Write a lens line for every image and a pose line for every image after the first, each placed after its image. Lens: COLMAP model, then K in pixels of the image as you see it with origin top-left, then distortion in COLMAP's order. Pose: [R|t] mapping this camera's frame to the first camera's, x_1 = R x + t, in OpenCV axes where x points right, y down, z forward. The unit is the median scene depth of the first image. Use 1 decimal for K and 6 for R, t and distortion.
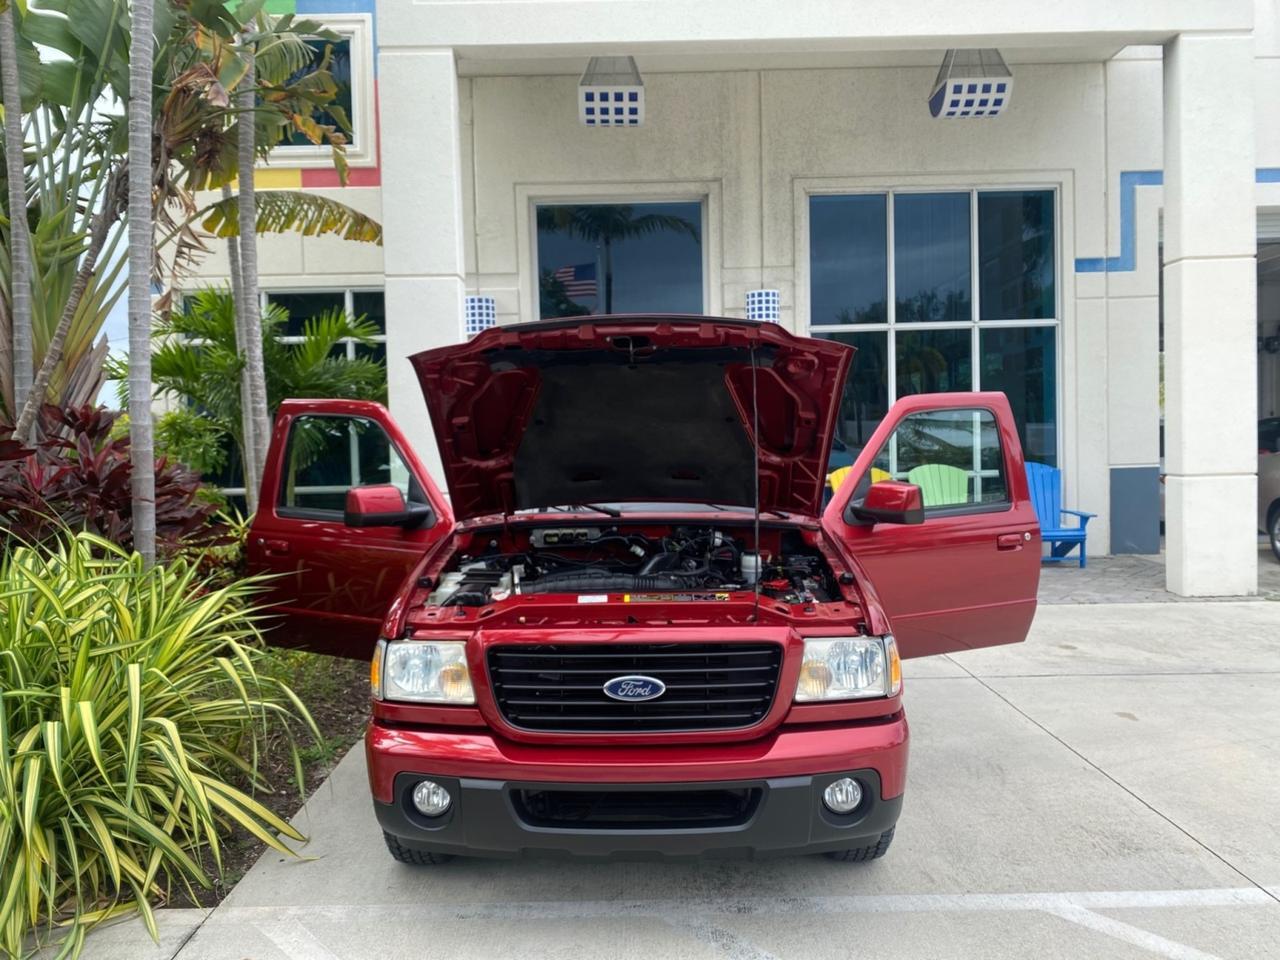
lens RADIAL K [[985.6, 0, 638.3], [0, 985.6, 472.4], [0, 0, 1]] dist [0.023800, -0.023145]
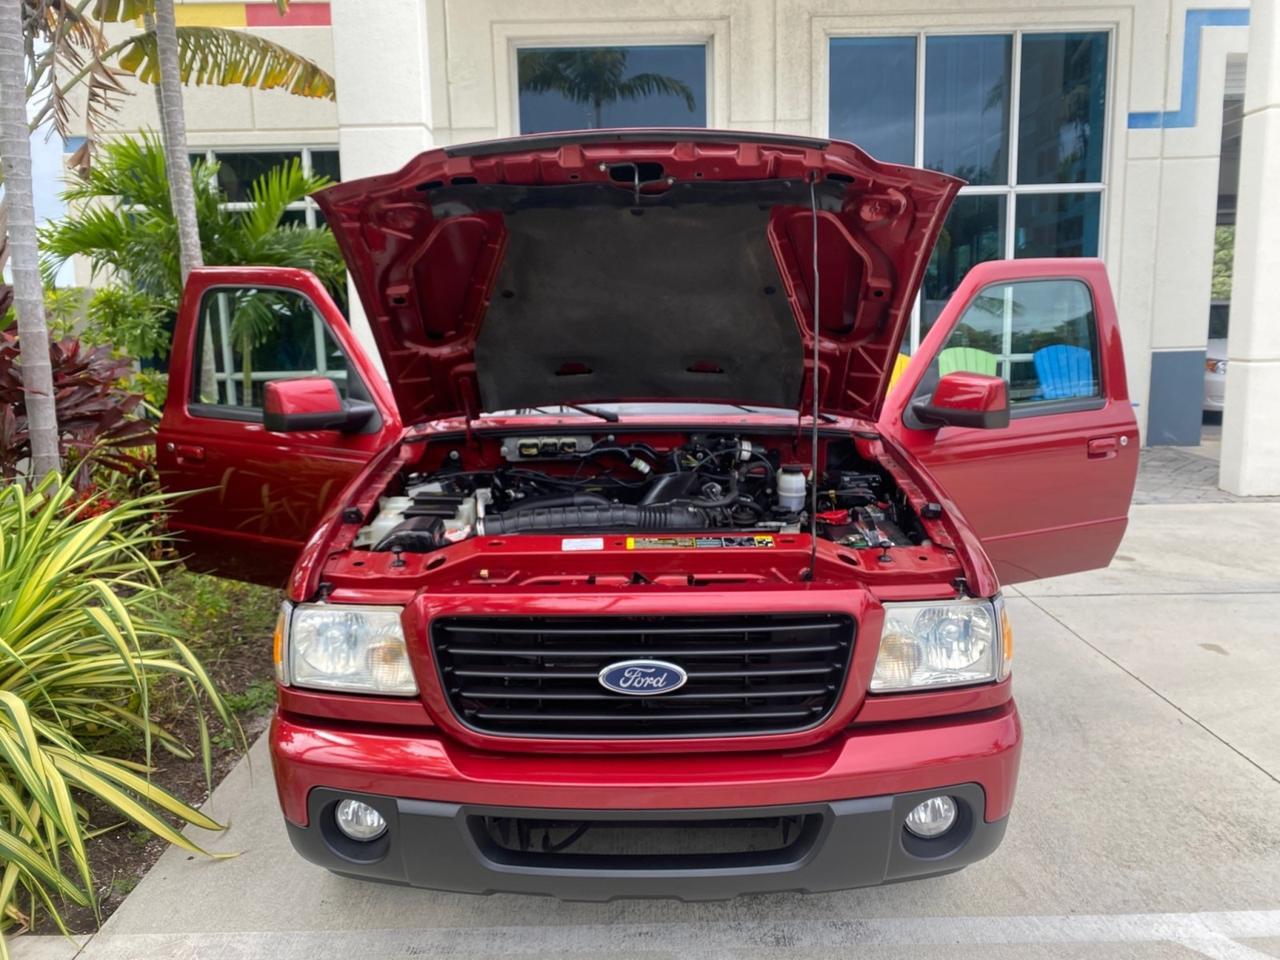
lens RADIAL K [[985.6, 0, 638.5], [0, 985.6, 477.9], [0, 0, 1]] dist [0.023800, -0.023145]
pose [[0.999964, -0.000639, 0.008450, -0.009650], [-0.000413, 0.992297, 0.123880, -0.005922], [-0.008464, -0.123879, 0.992261, 0.245342]]
